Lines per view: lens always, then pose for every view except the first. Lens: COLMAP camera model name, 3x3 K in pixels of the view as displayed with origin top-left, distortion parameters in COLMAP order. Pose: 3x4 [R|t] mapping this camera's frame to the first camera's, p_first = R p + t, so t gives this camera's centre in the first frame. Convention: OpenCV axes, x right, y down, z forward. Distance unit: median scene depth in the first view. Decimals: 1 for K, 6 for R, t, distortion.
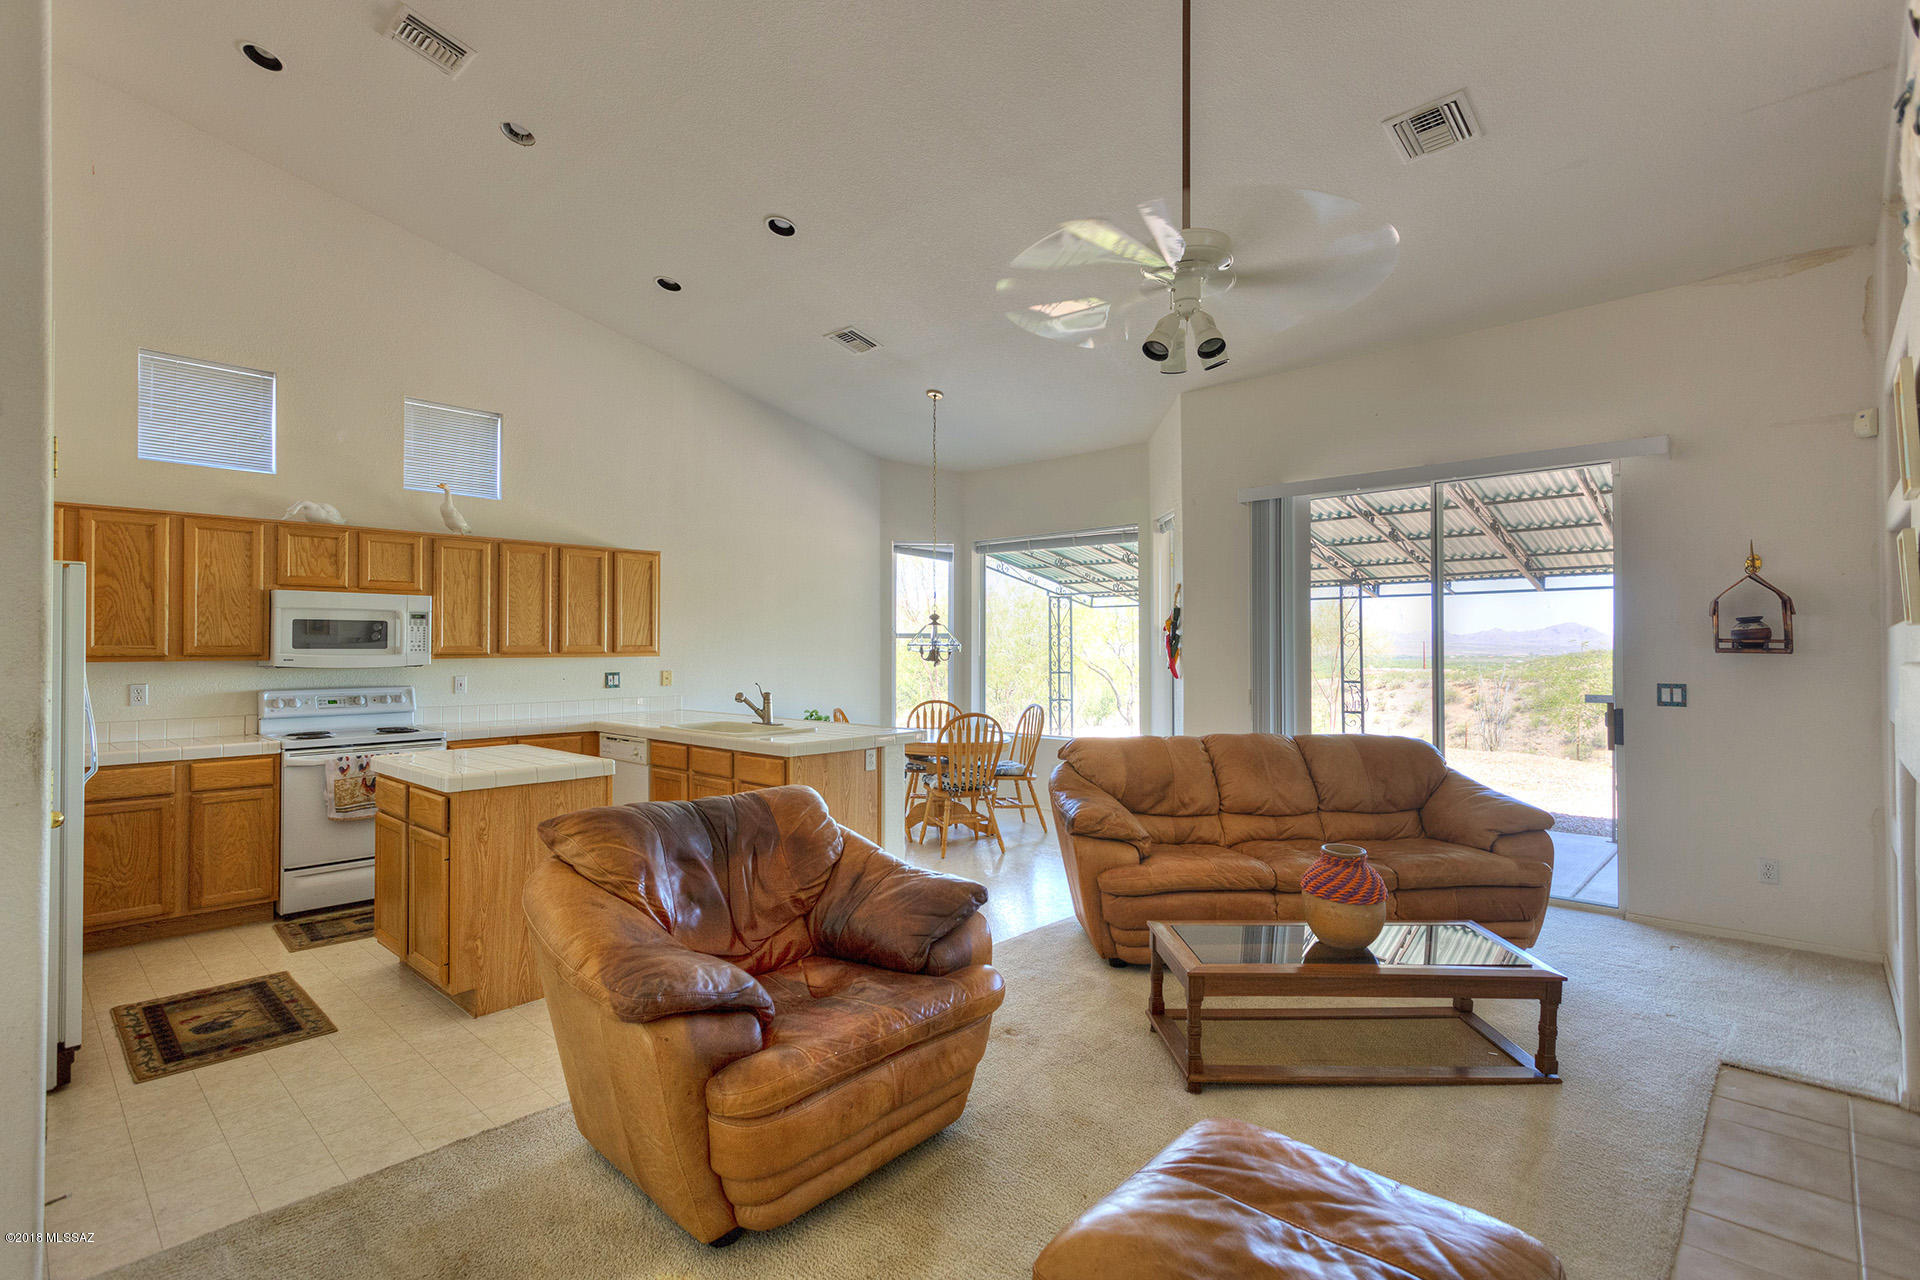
lens RADIAL K [[898.3, 0, 944.6], [0, 898.3, 632.5], [0, 0, 1]] dist [0.000092, 0.000409]
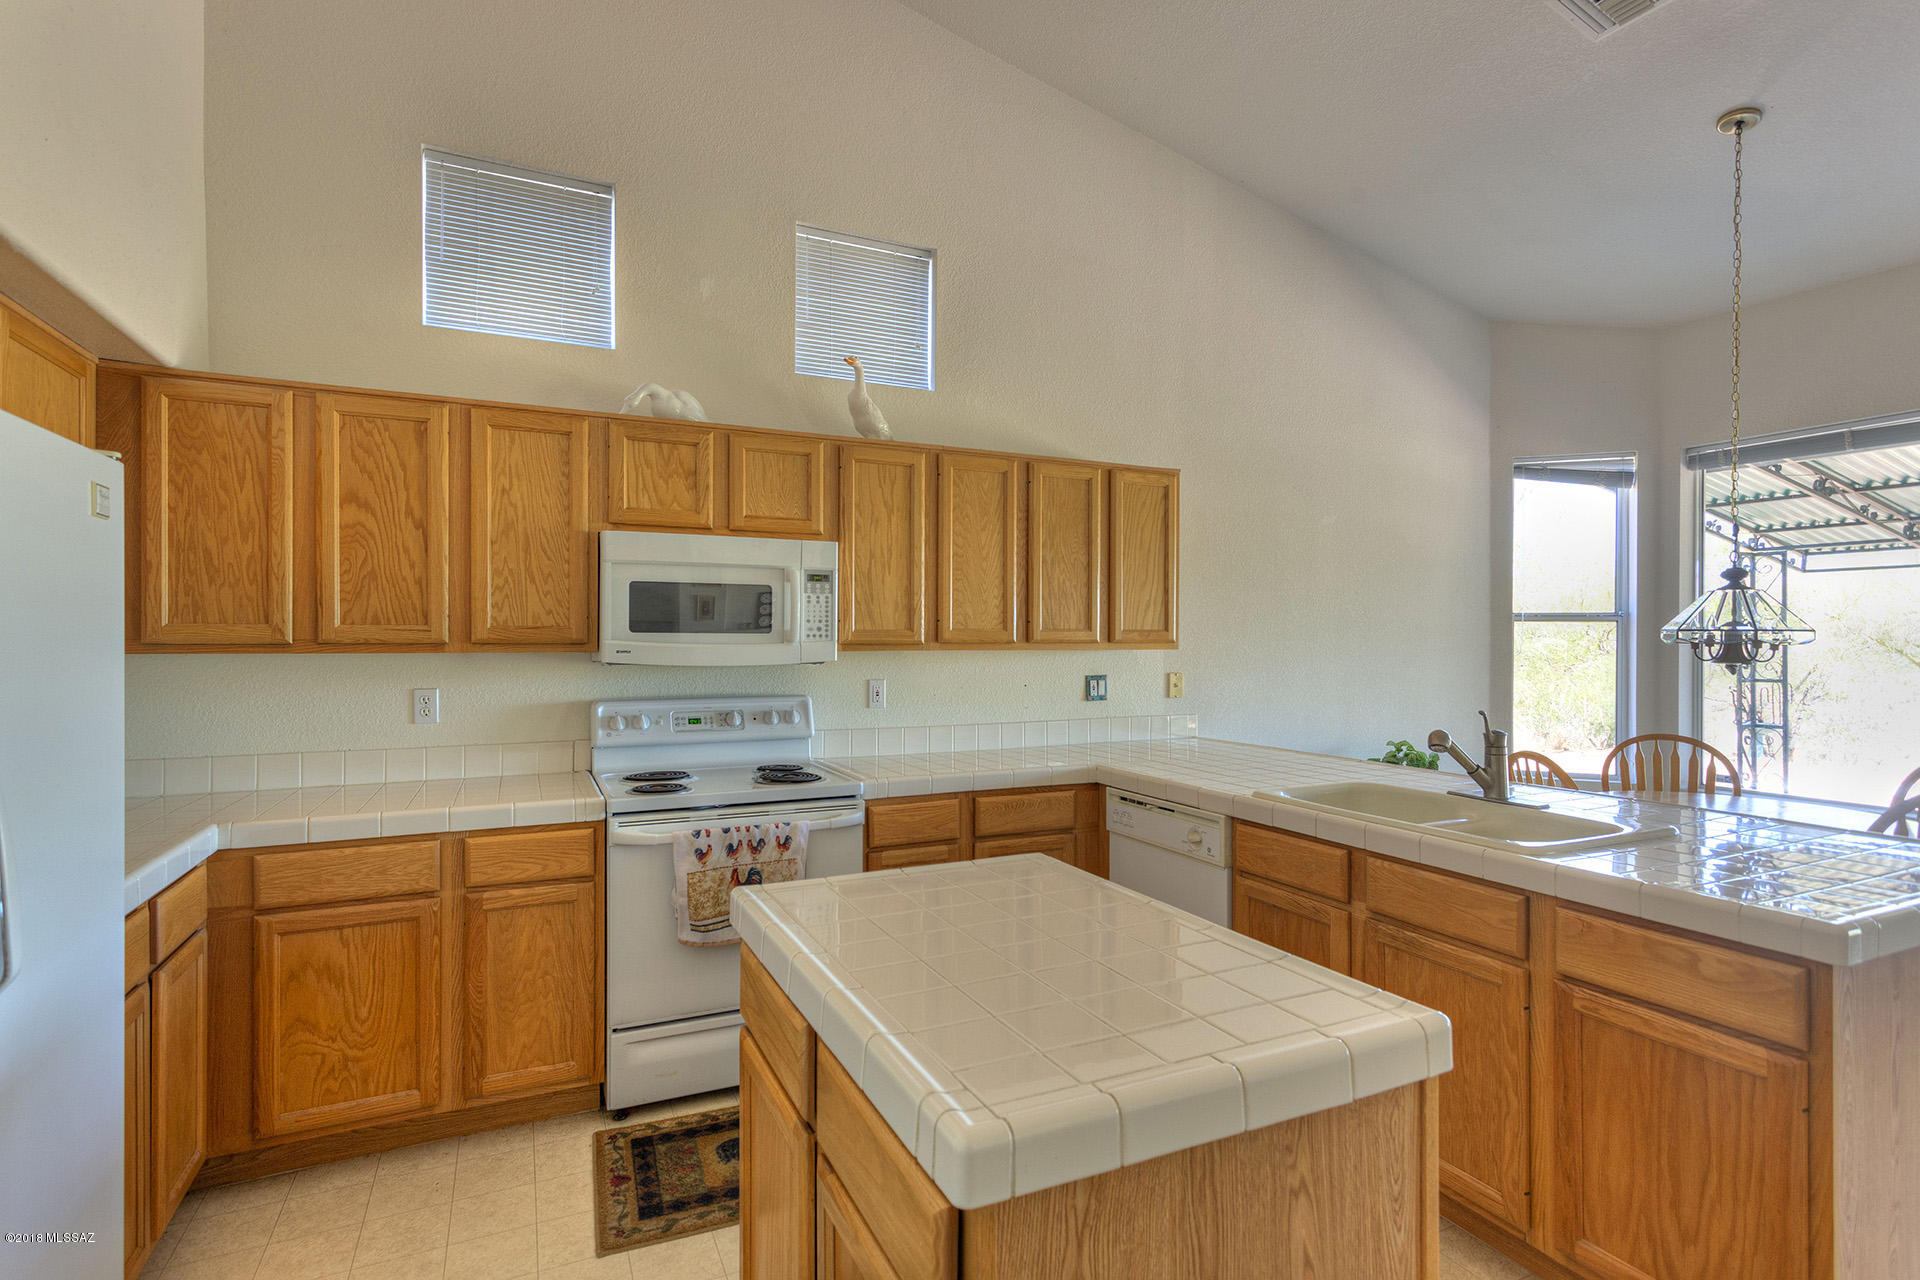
lens RADIAL K [[935.8, 0, 960.0], [0, 935.8, 640.0], [0, 0, 1]] dist [-0.001407, 0.000807]
pose [[0.933502, 0.003968, -0.358550, -0.290116], [0.002248, 0.999854, 0.016919, 0.012394], [0.358565, -0.016600, 0.933357, 0.479008]]
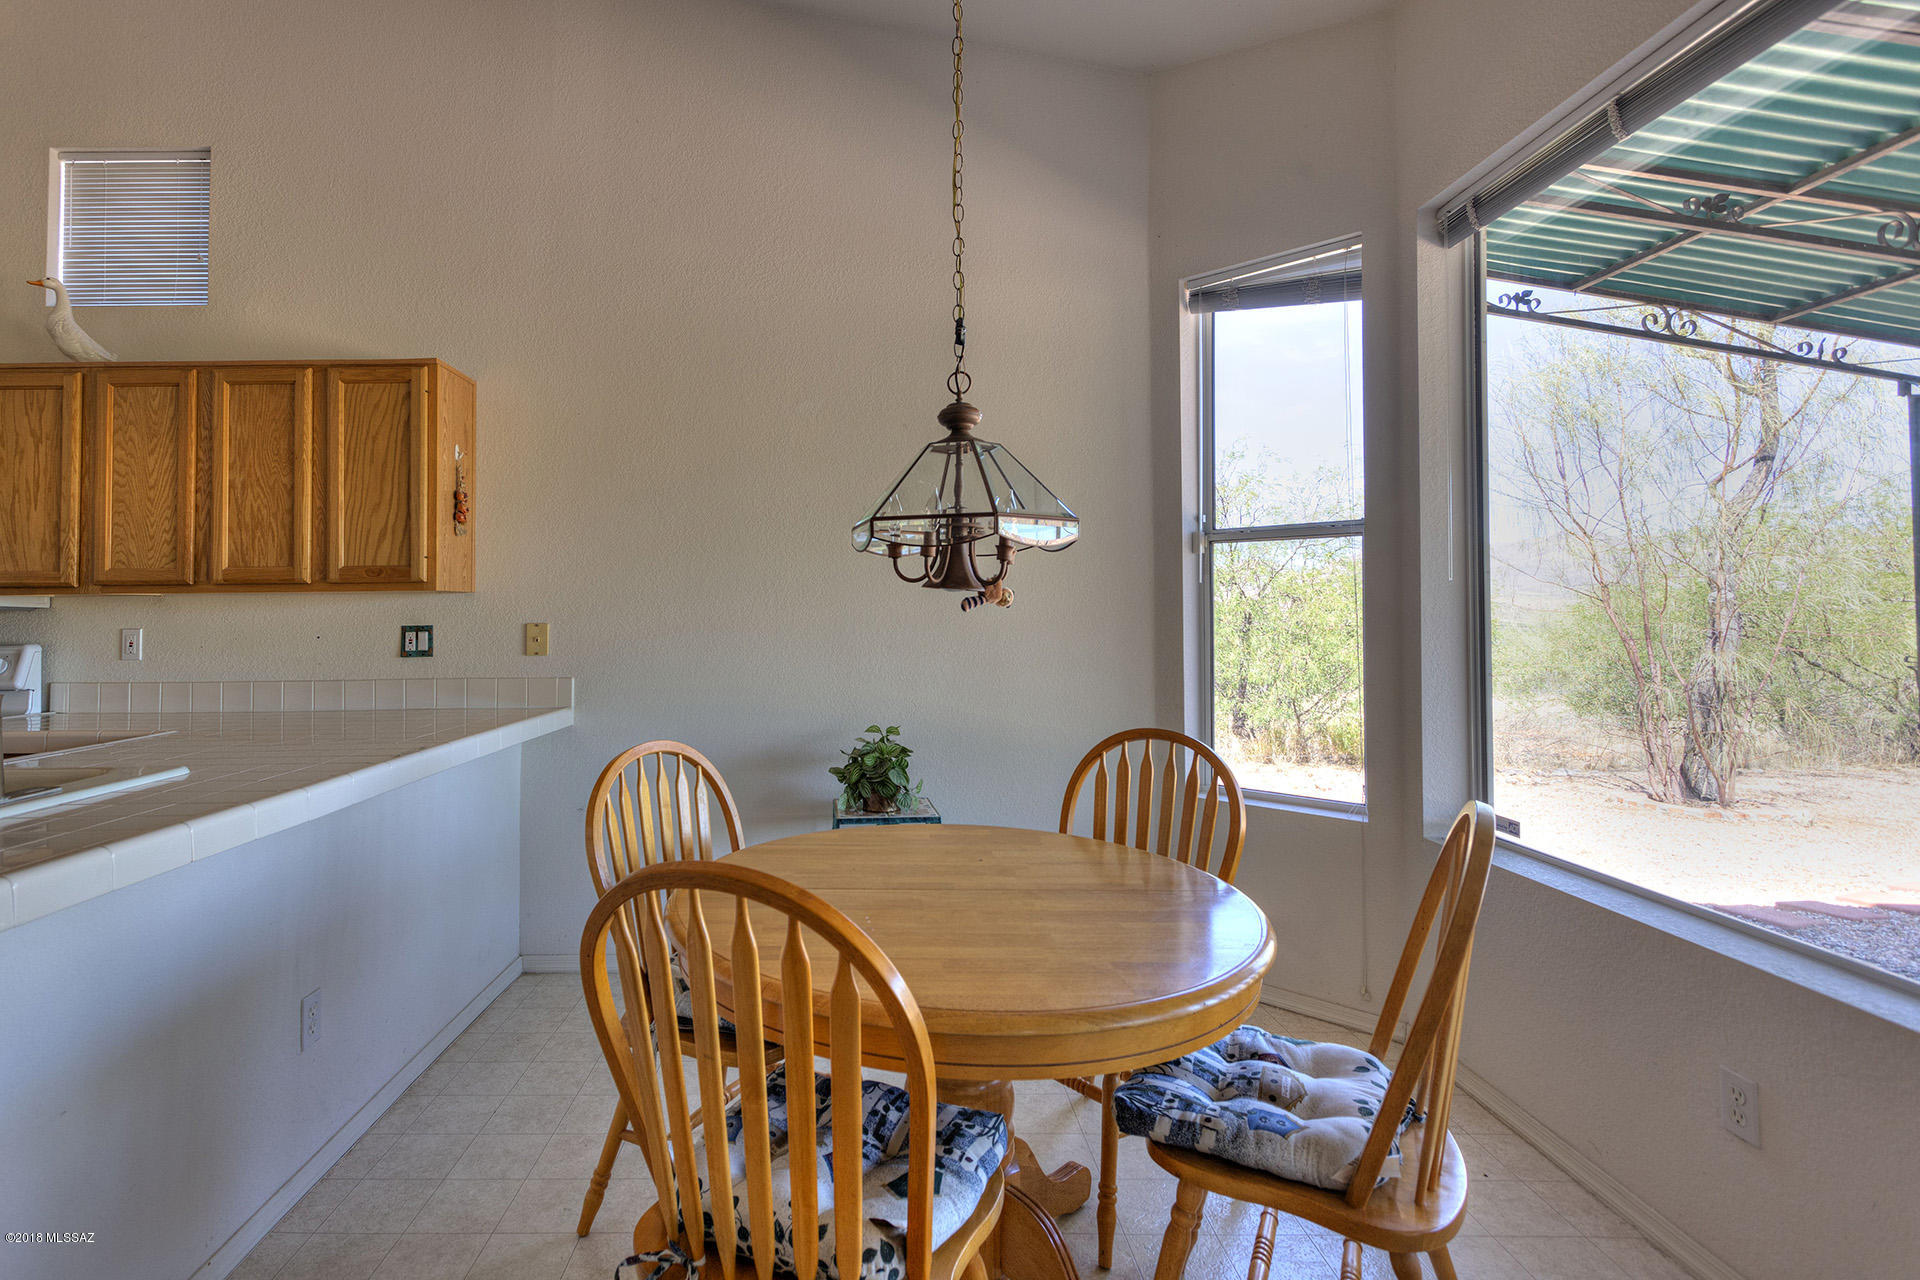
lens RADIAL K [[933.2, 0, 841.9], [0, 933.2, 590.2], [0, 0, 1]] dist [0.000869, 0.000415]
pose [[0.681462, -0.019949, -0.731581, 0.205010], [0.019131, 0.999772, -0.009442, 0.043417], [0.731603, -0.007561, 0.681689, 1.039665]]
